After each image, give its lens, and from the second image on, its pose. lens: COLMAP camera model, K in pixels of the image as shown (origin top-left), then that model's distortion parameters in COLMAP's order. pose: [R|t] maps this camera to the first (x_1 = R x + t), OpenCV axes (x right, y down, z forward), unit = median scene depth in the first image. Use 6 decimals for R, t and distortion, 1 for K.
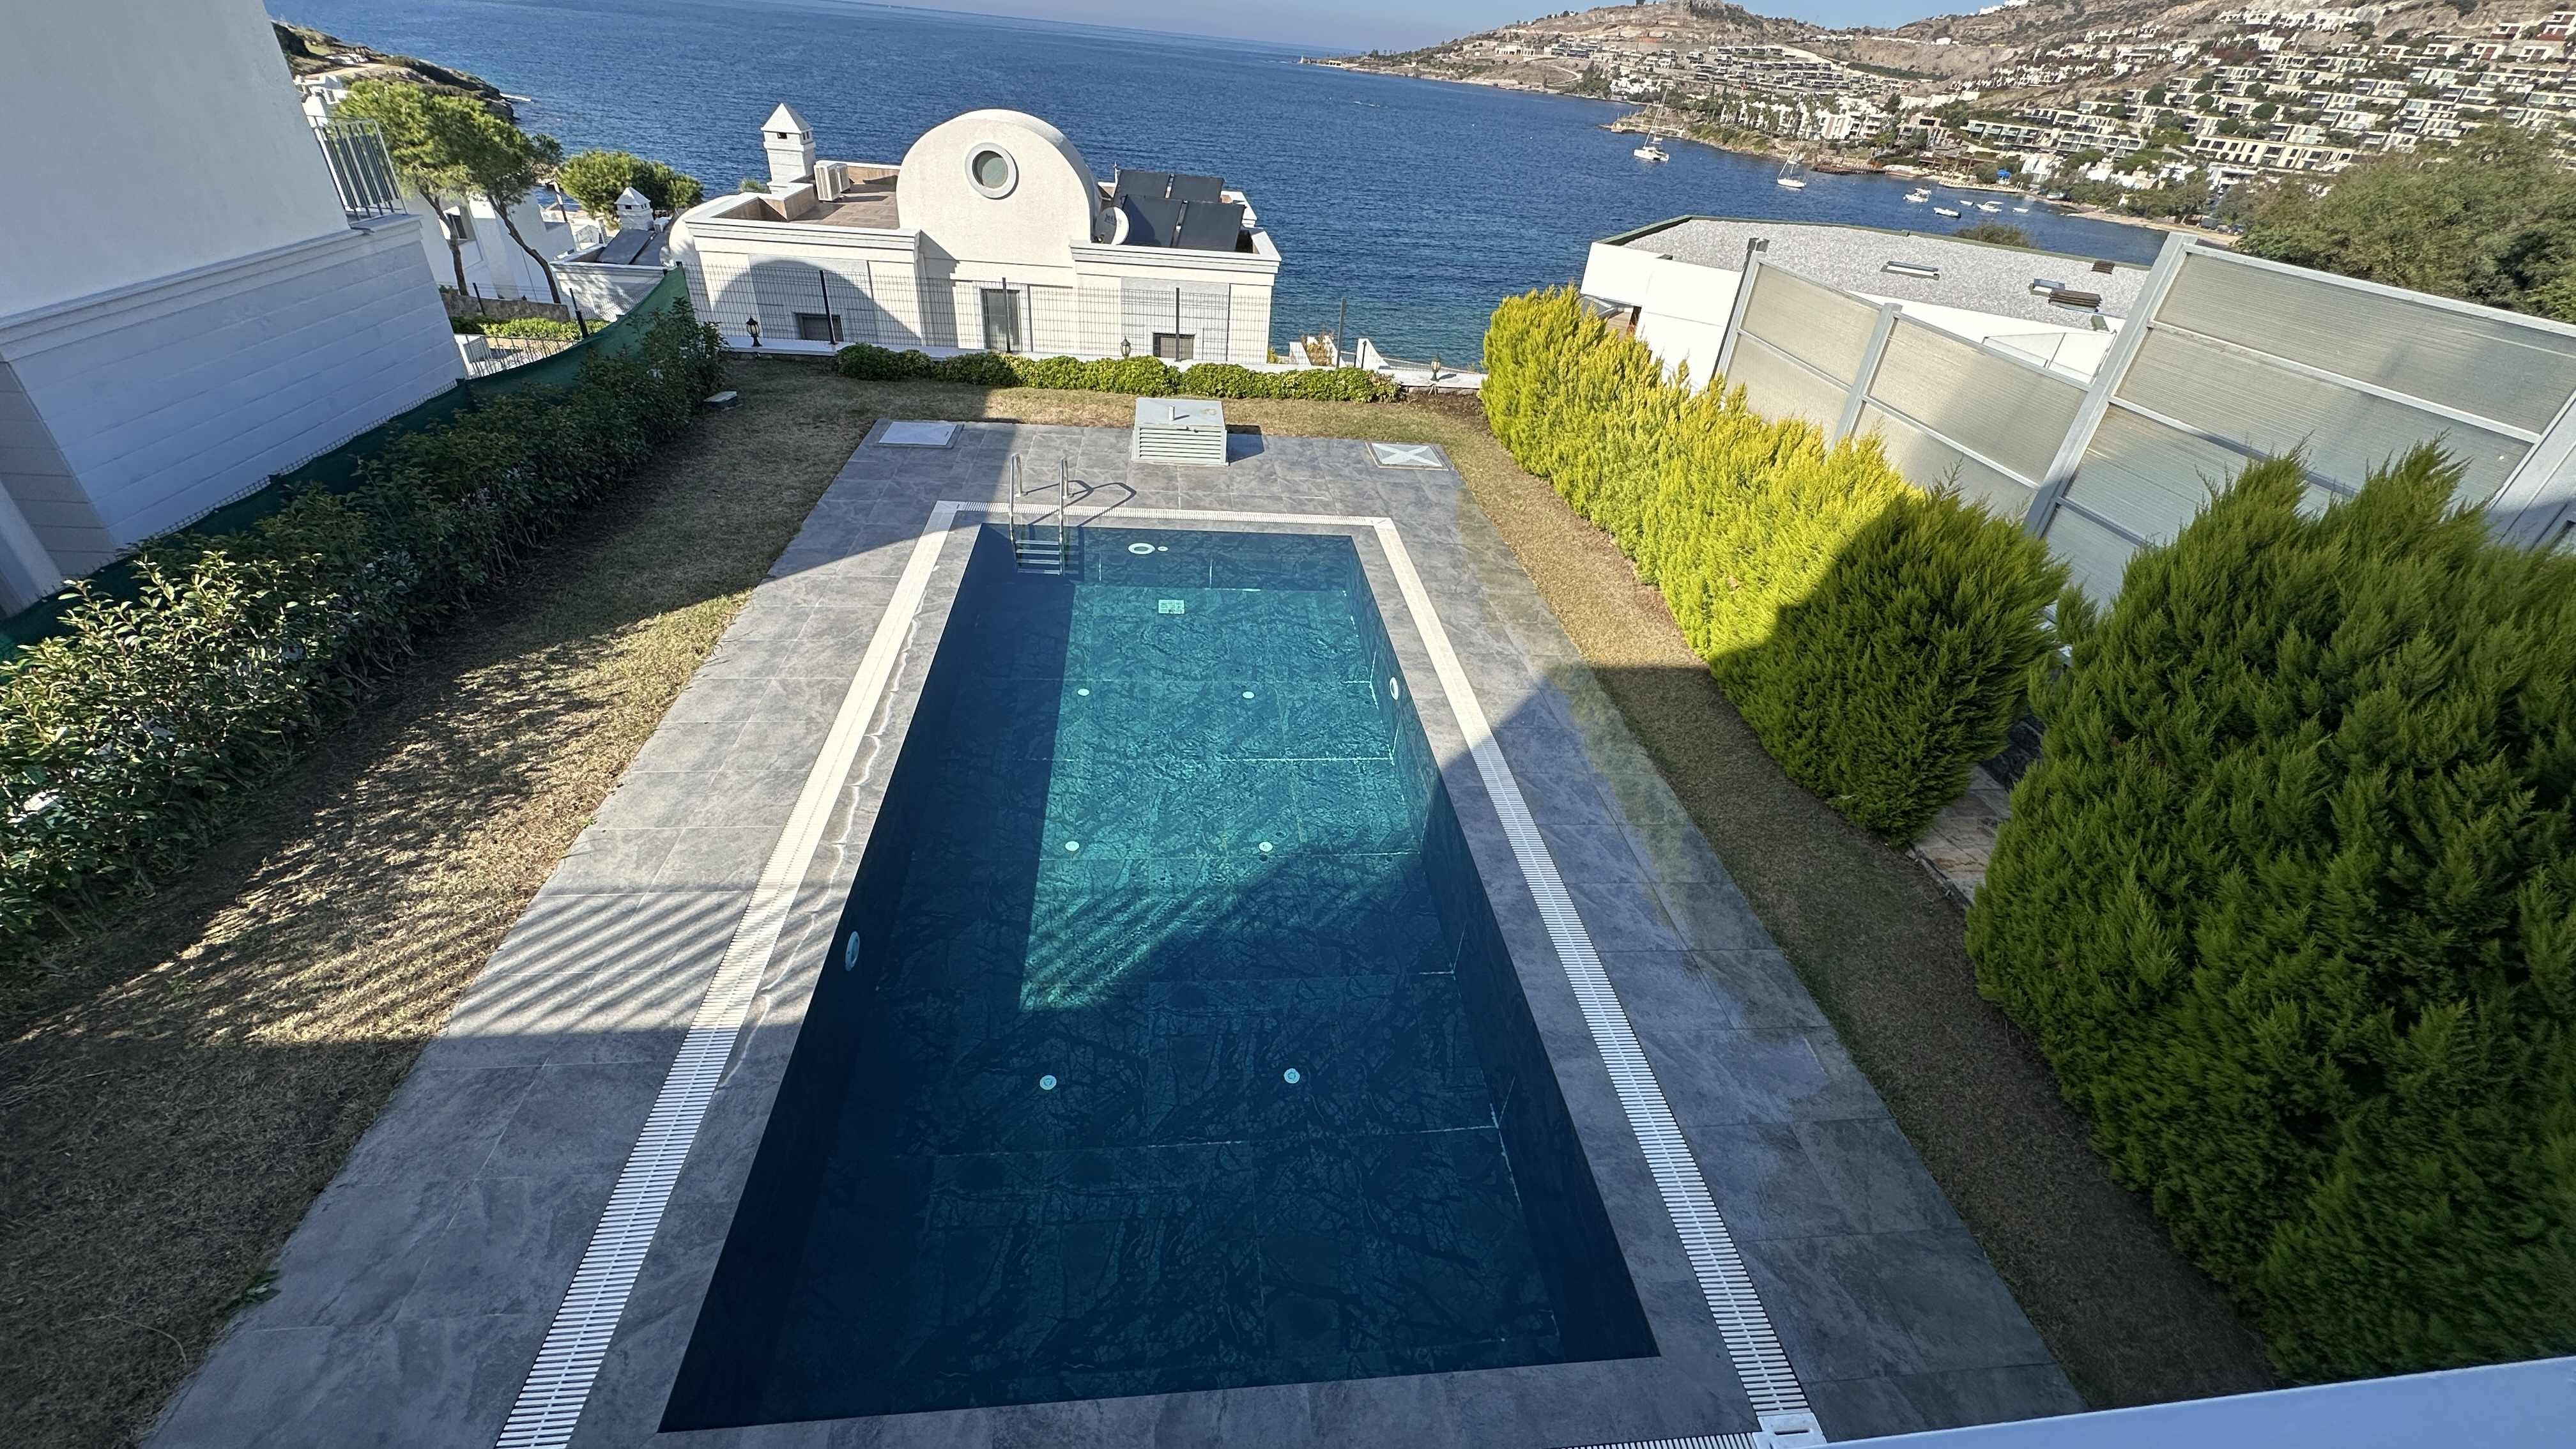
lens RADIAL K [[1027.5, 0, 1283.5], [0, 1027.5, 724.3], [0, 0, 1]] dist [-0.001754, 0.000773]
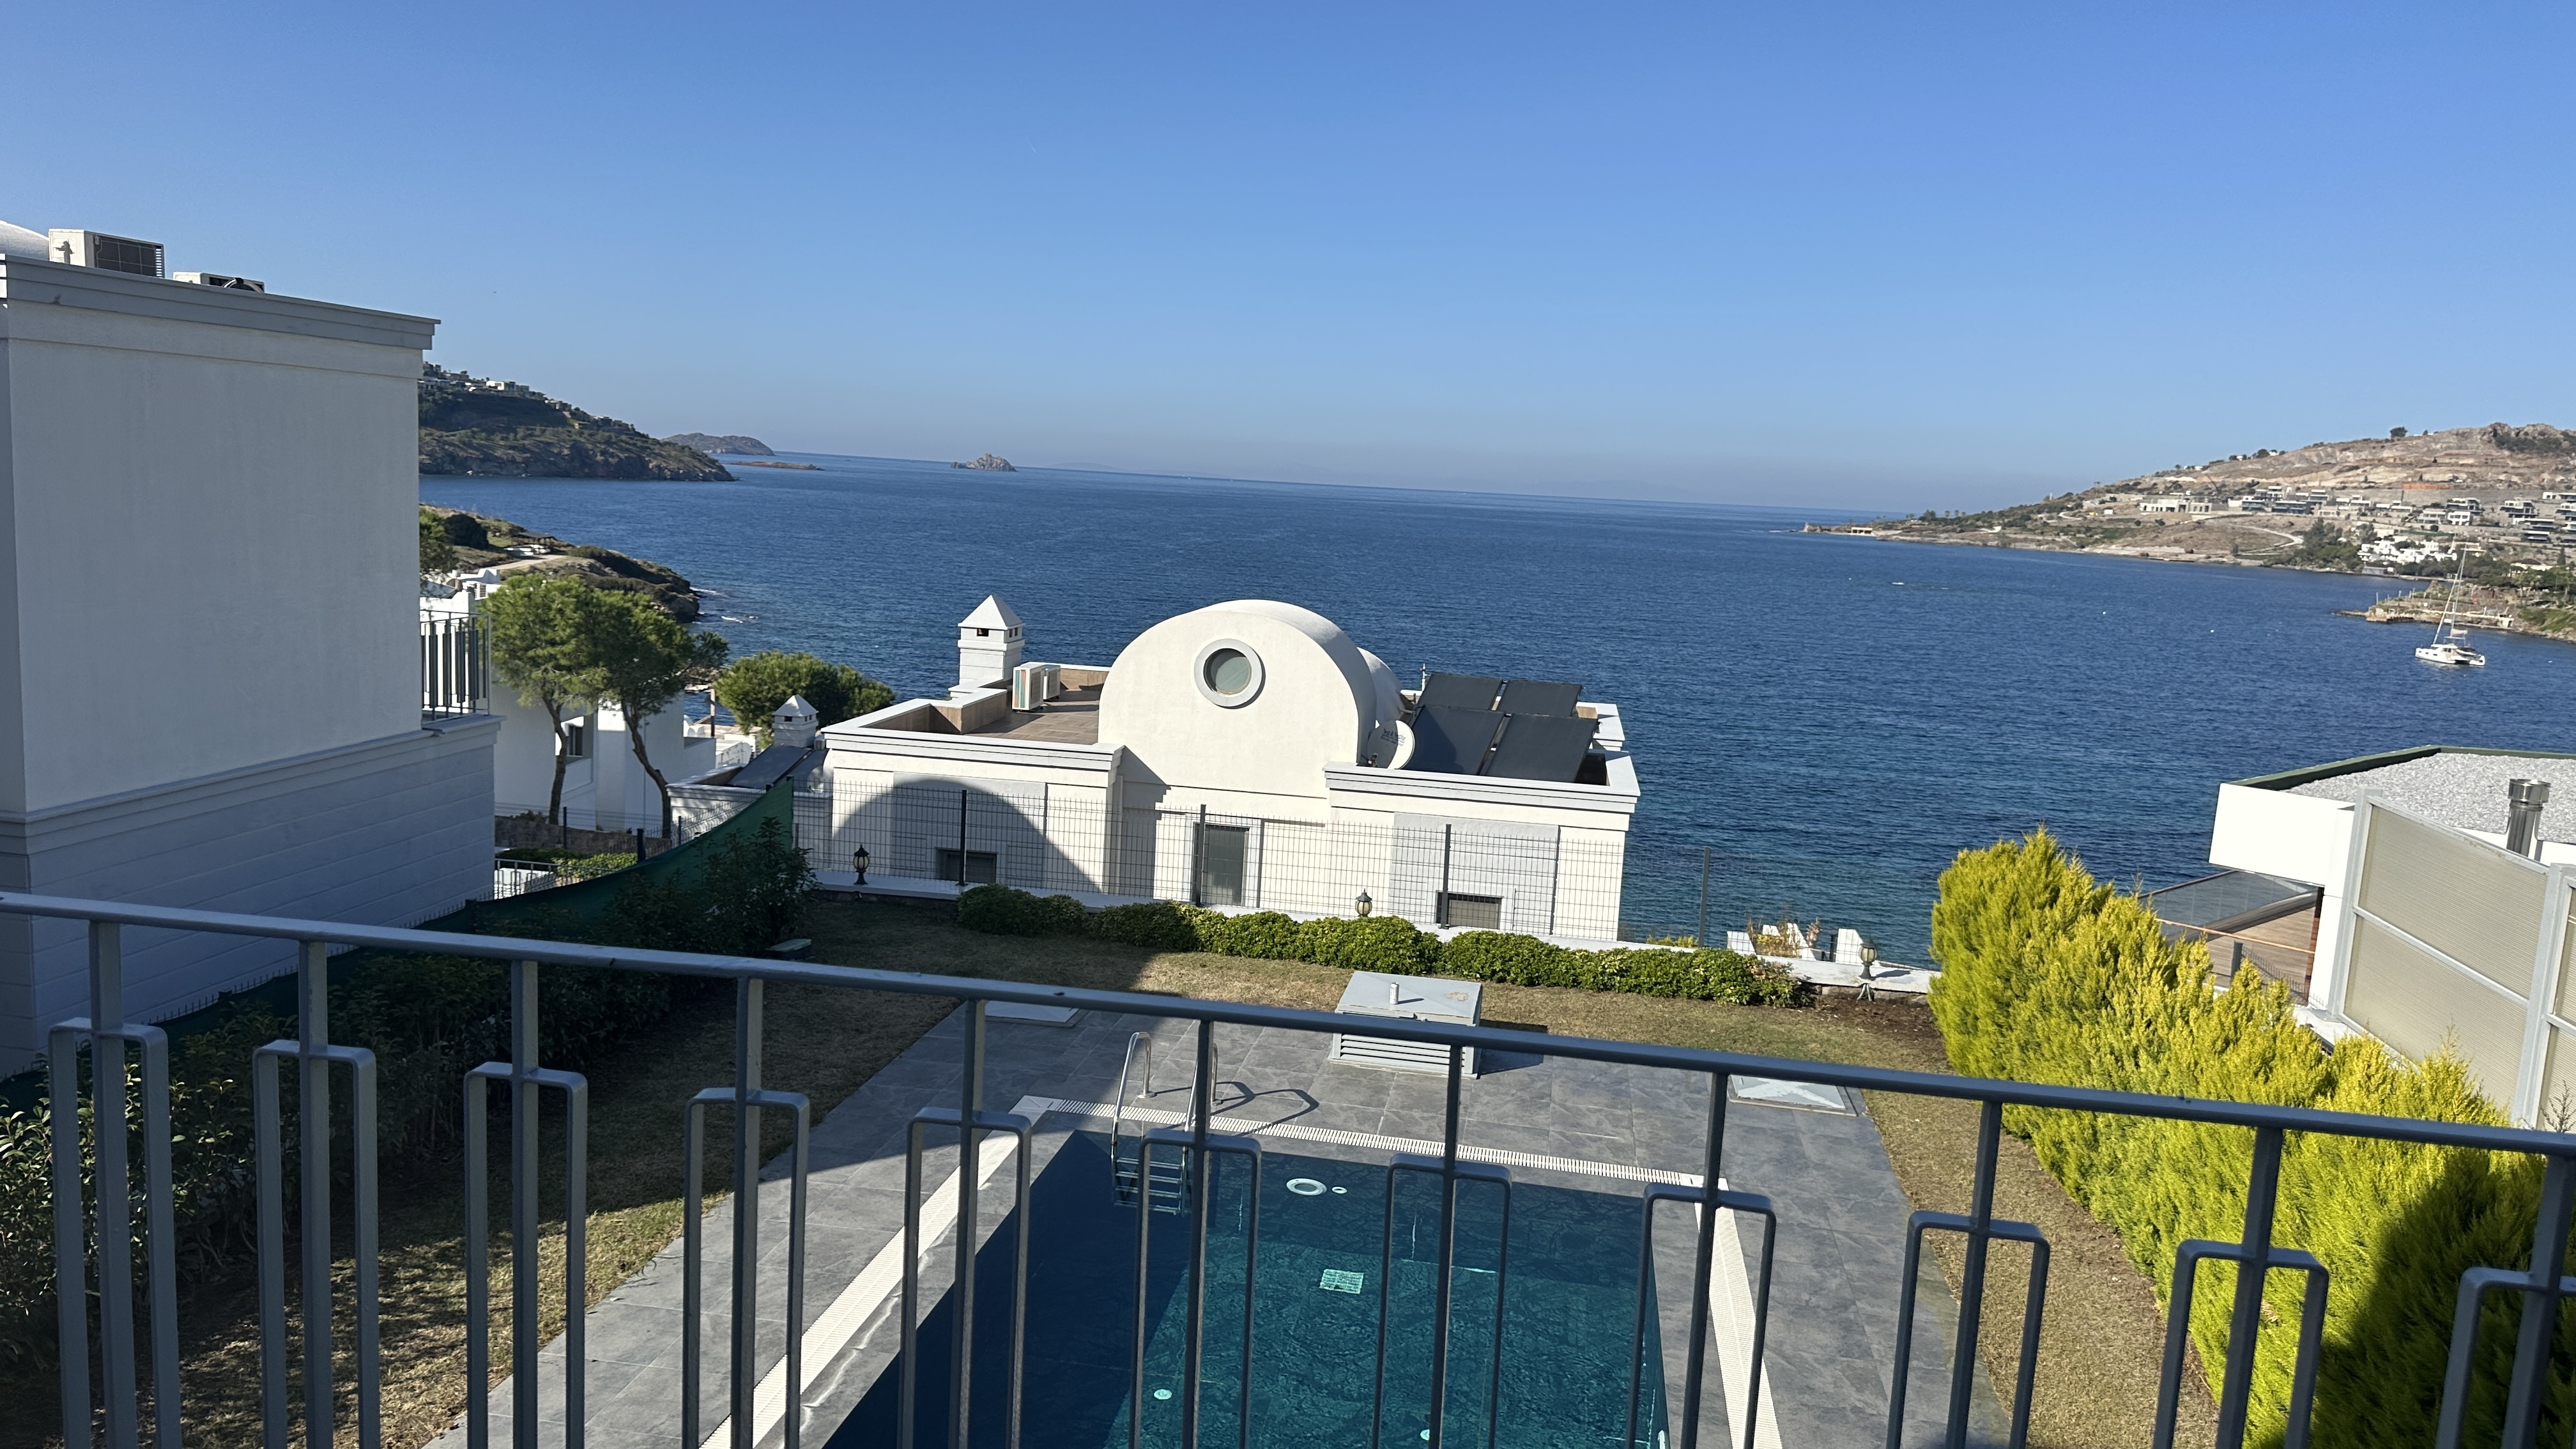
lens RADIAL K [[1809.4, 0, 1274.6], [0, 1809.4, 722.0], [0, 0, 1]] dist [0.075028, -0.097913]
pose [[0.963776, 0.008146, -0.266589, 0.066186], [-0.128197, 0.890651, -0.436242, 0.030366], [0.233884, 0.454615, 0.859432, -0.049634]]
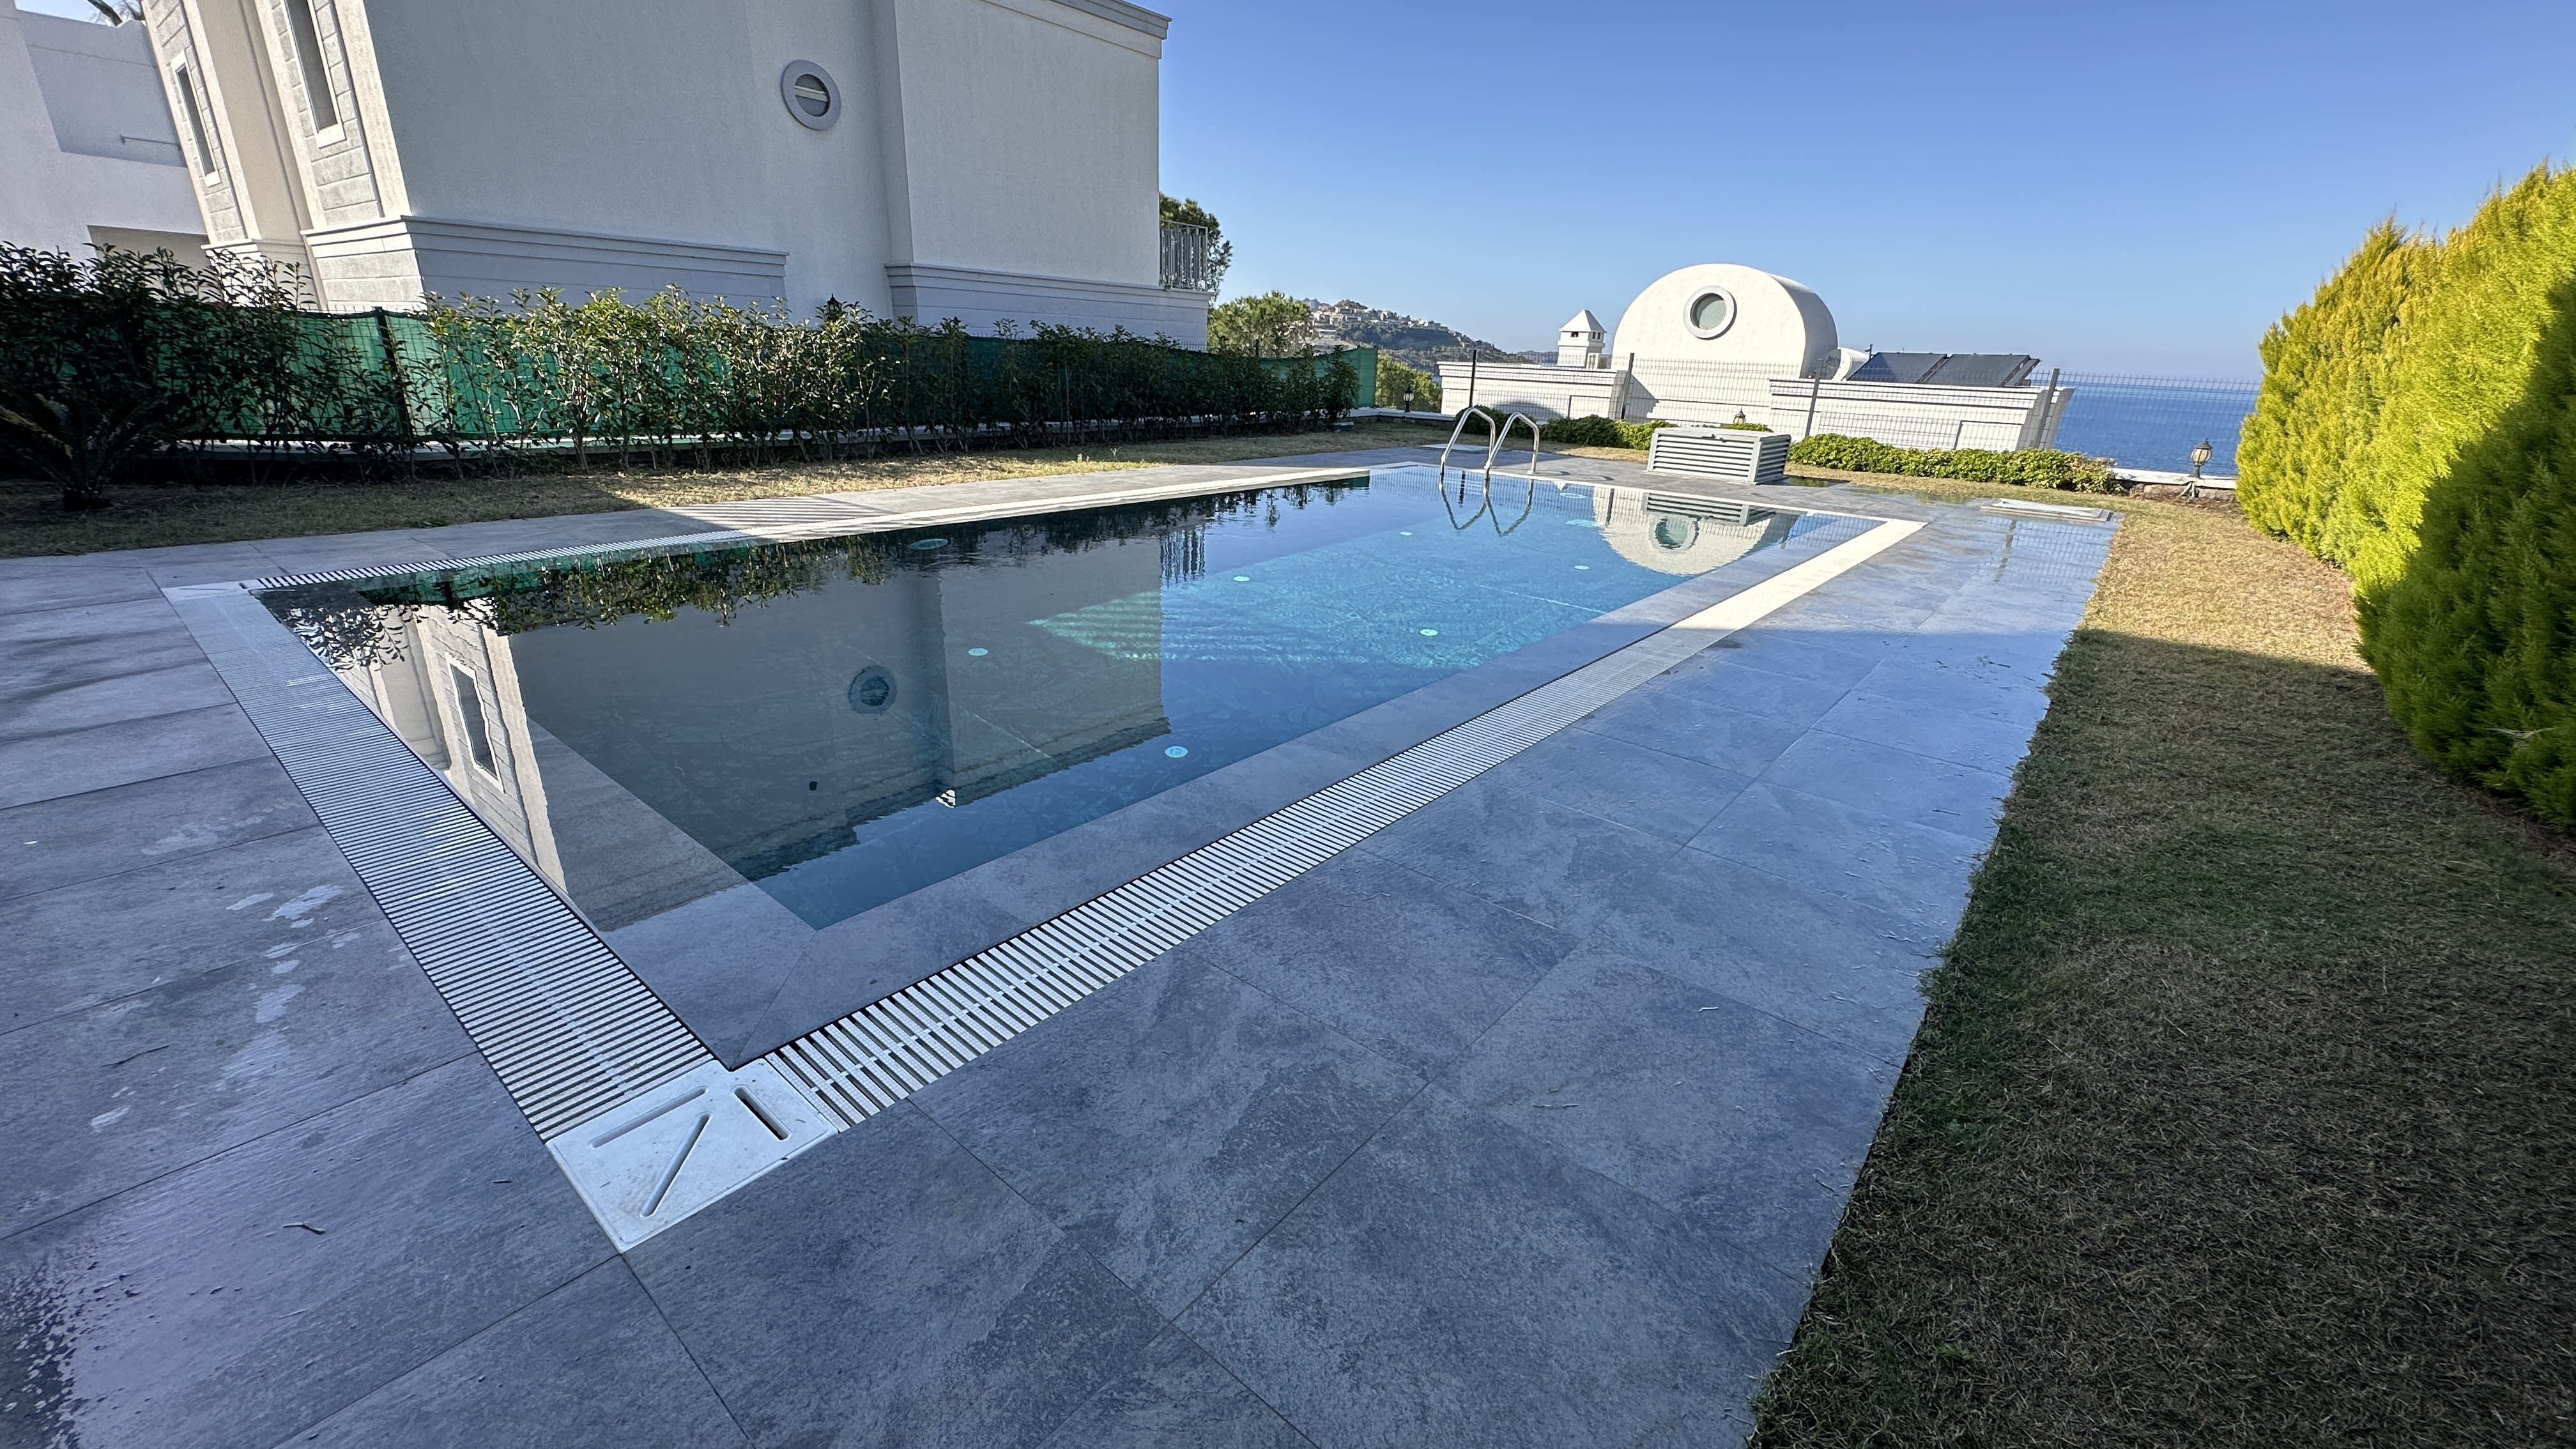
lens RADIAL K [[1027.5, 0, 1287.9], [0, 1027.5, 716.3], [0, 0, 1]] dist [-0.001754, 0.000773]
pose [[0.702420, 0.191316, -0.685569, 0.151823], [-0.381075, 0.914604, -0.135211, 0.092266], [0.601156, 0.356228, 0.715342, 0.137309]]
